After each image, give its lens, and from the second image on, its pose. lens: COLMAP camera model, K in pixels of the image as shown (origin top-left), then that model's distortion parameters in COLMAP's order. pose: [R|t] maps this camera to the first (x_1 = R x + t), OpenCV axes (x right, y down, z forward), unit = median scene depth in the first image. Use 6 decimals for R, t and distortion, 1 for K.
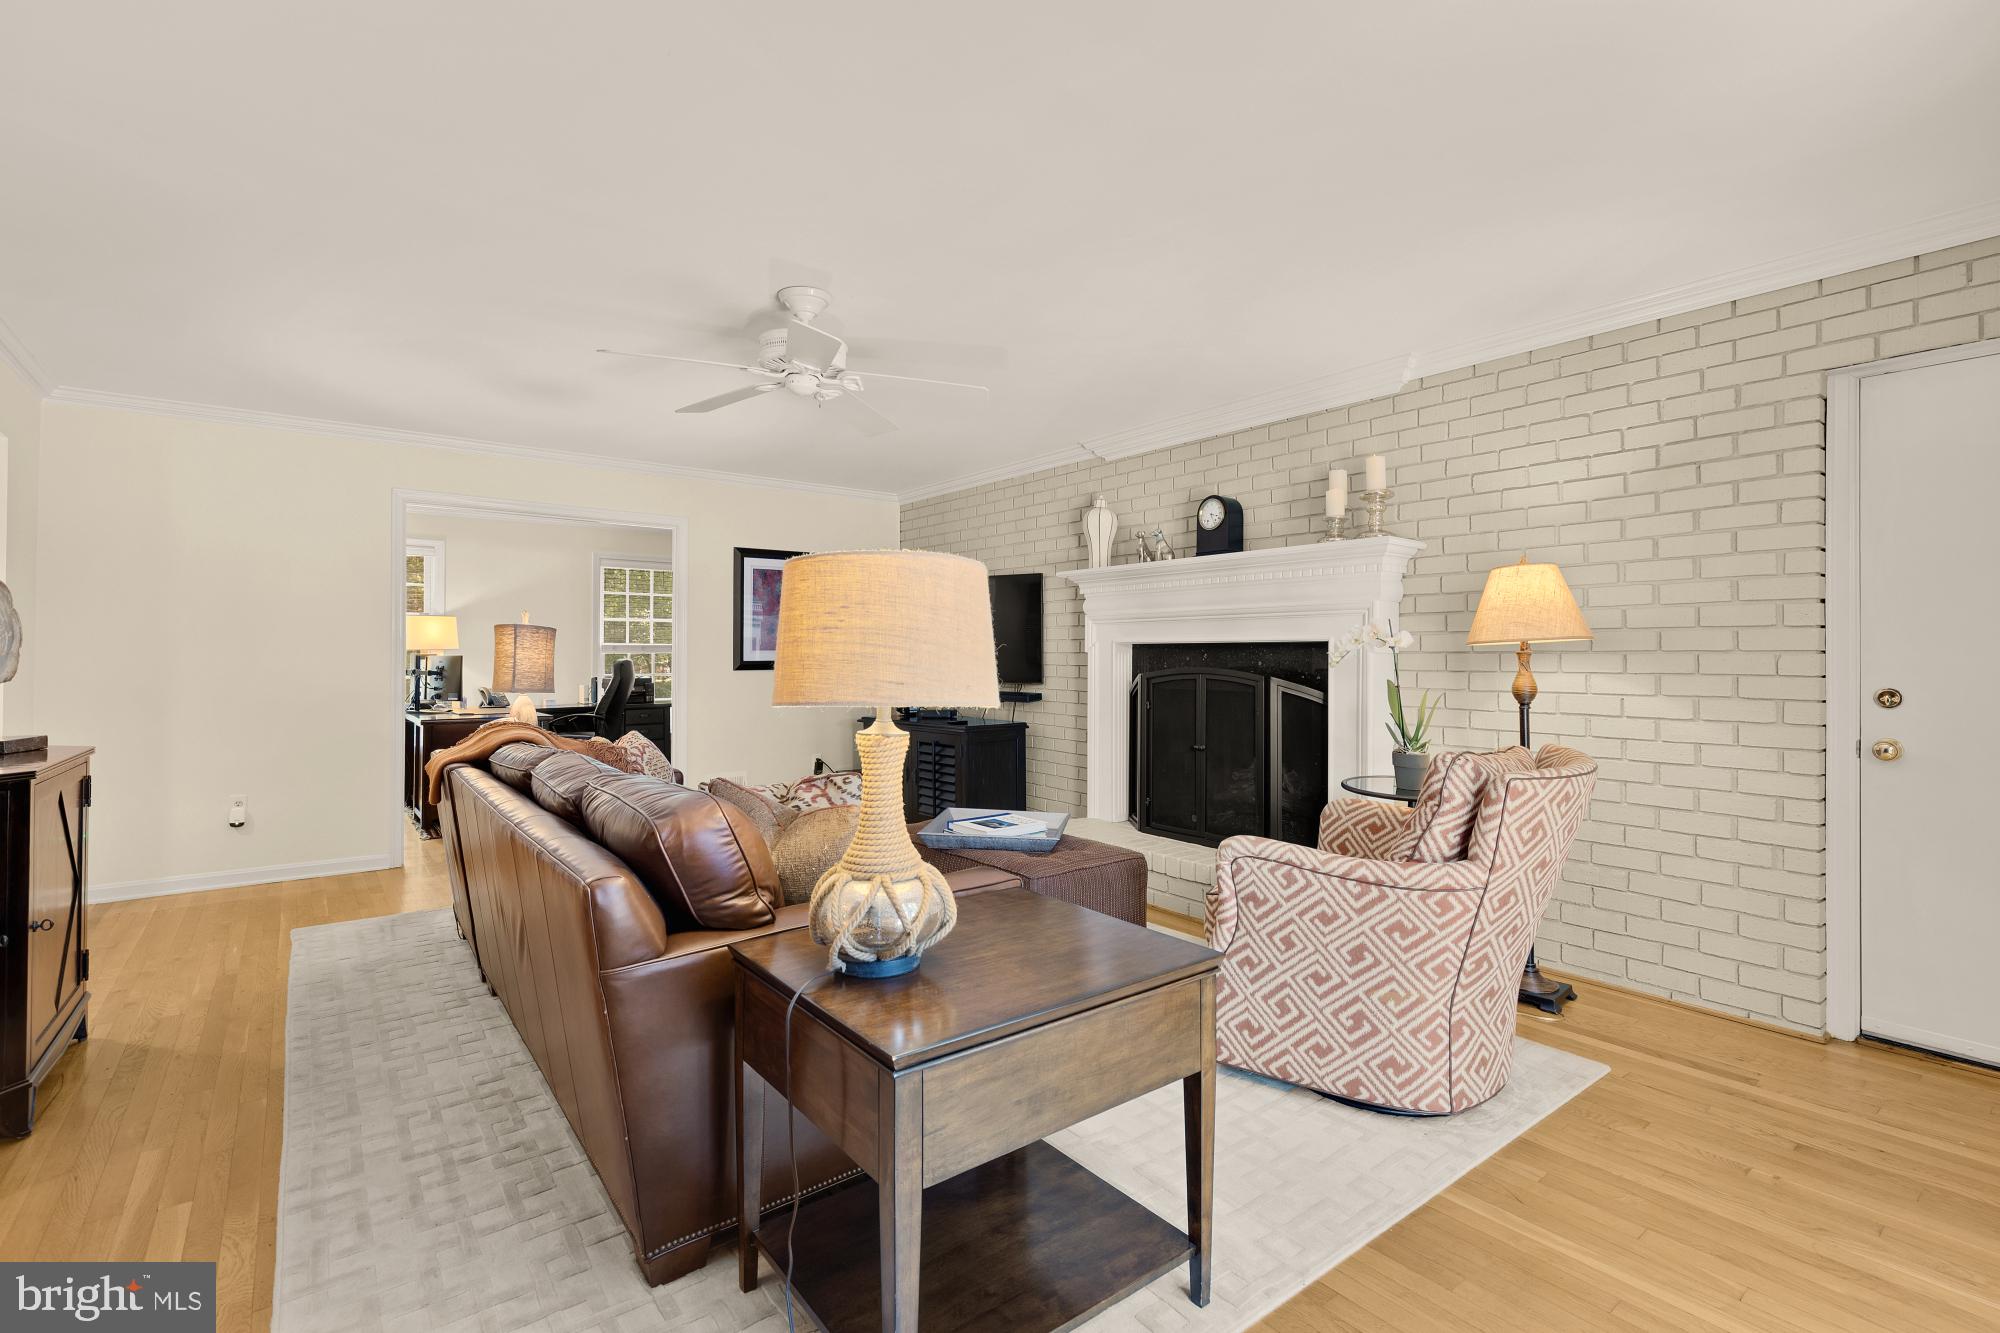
lens RADIAL K [[904.4, 0, 996.7], [0, 904.4, 654.1], [0, 0, 1]] dist [0.005702, -0.000004]
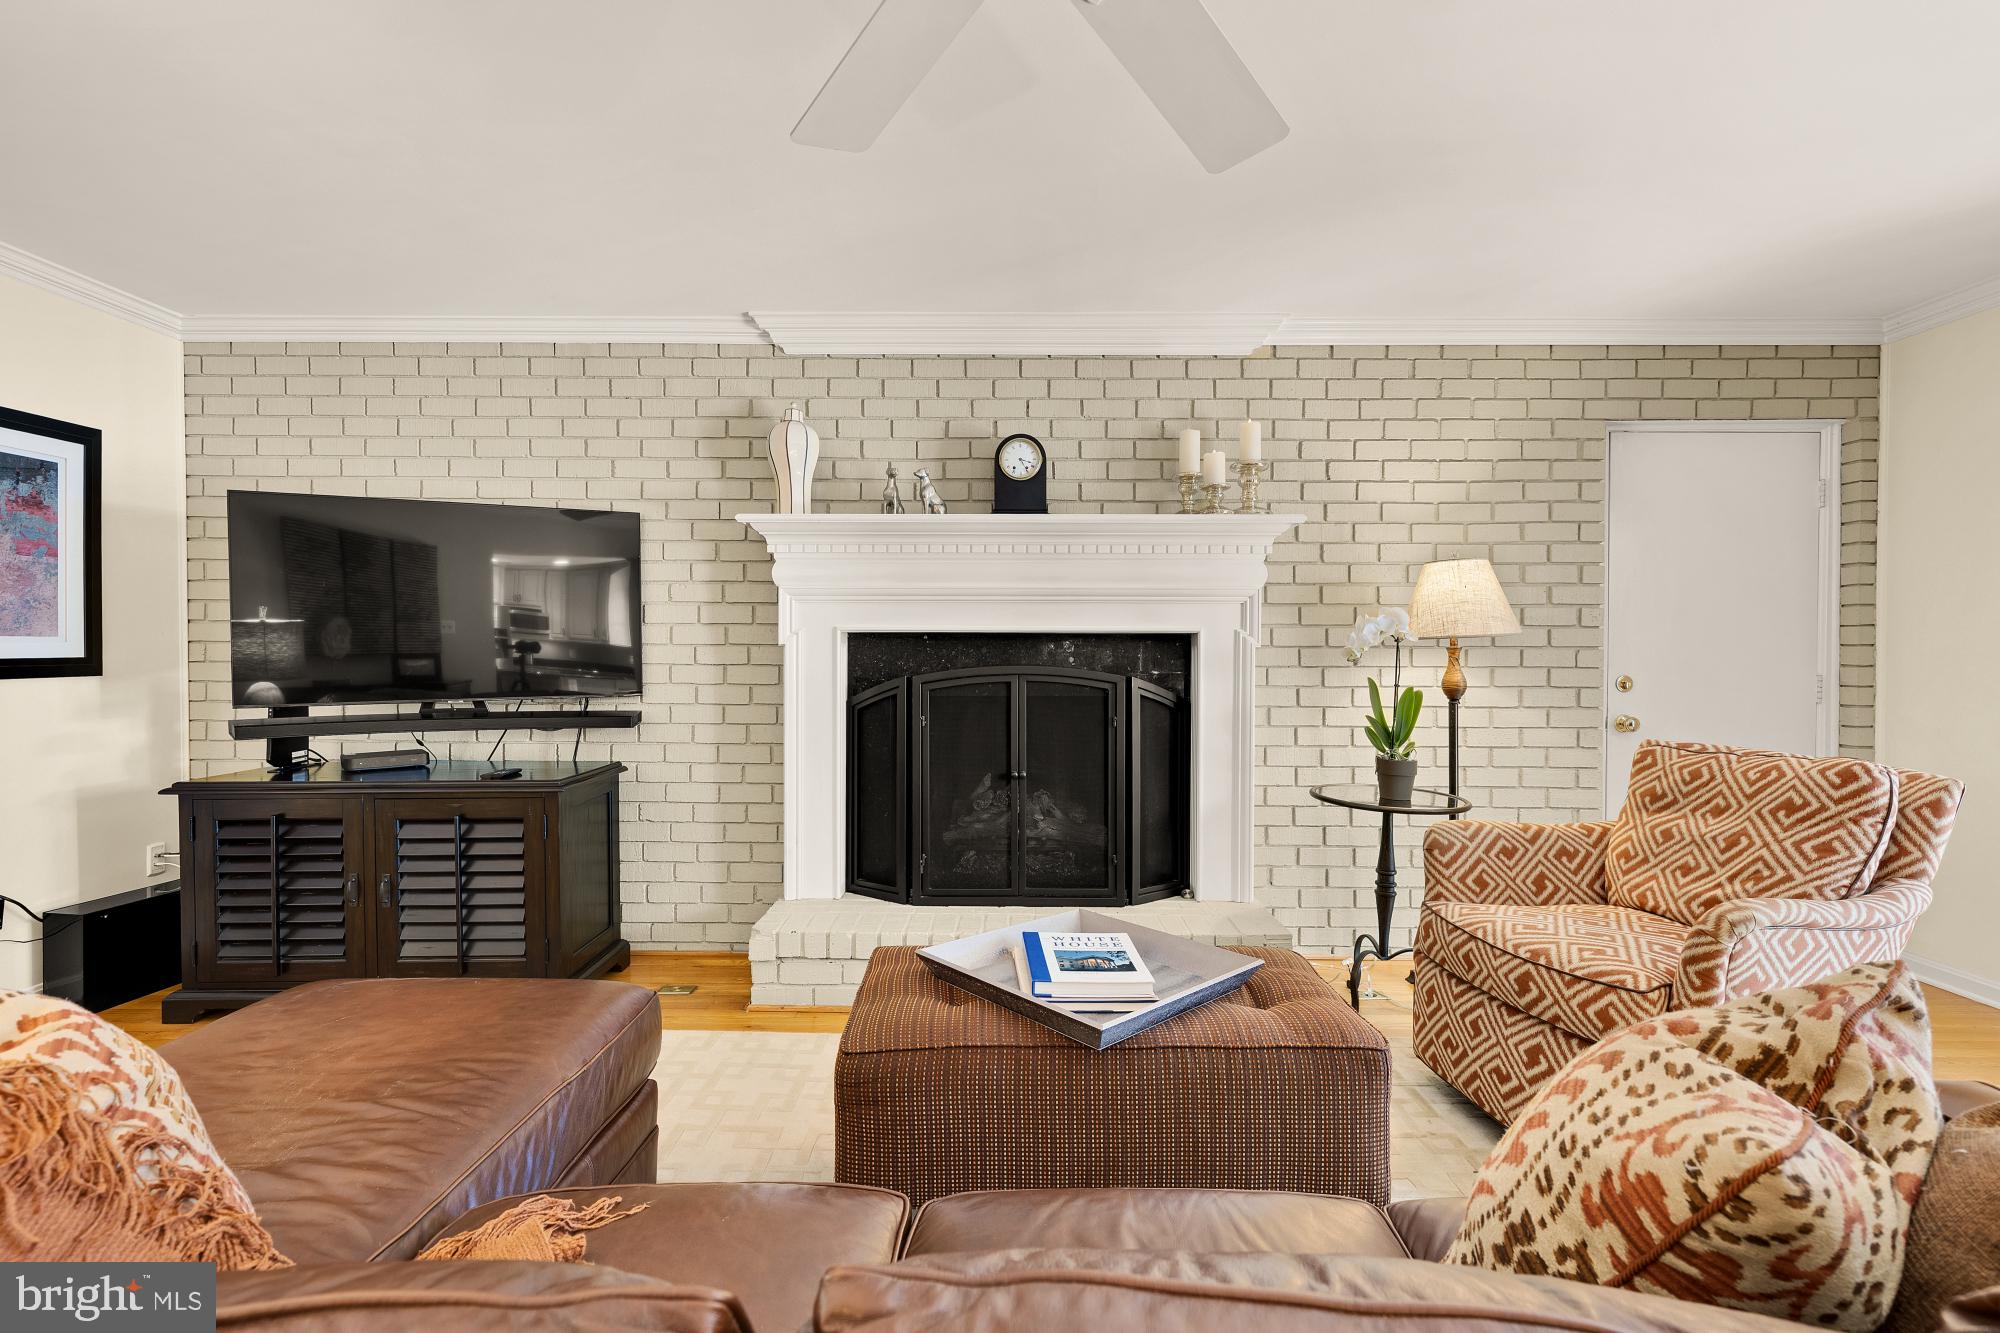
lens RADIAL K [[904.4, 0, 998.6], [0, 904.4, 656.9], [0, 0, 1]] dist [0.005702, -0.000004]
pose [[0.616623, -0.005889, 0.787237, -0.344986], [-0.002933, 0.999948, 0.009777, 0.000558], [-0.787253, -0.008338, 0.616573, 0.532879]]
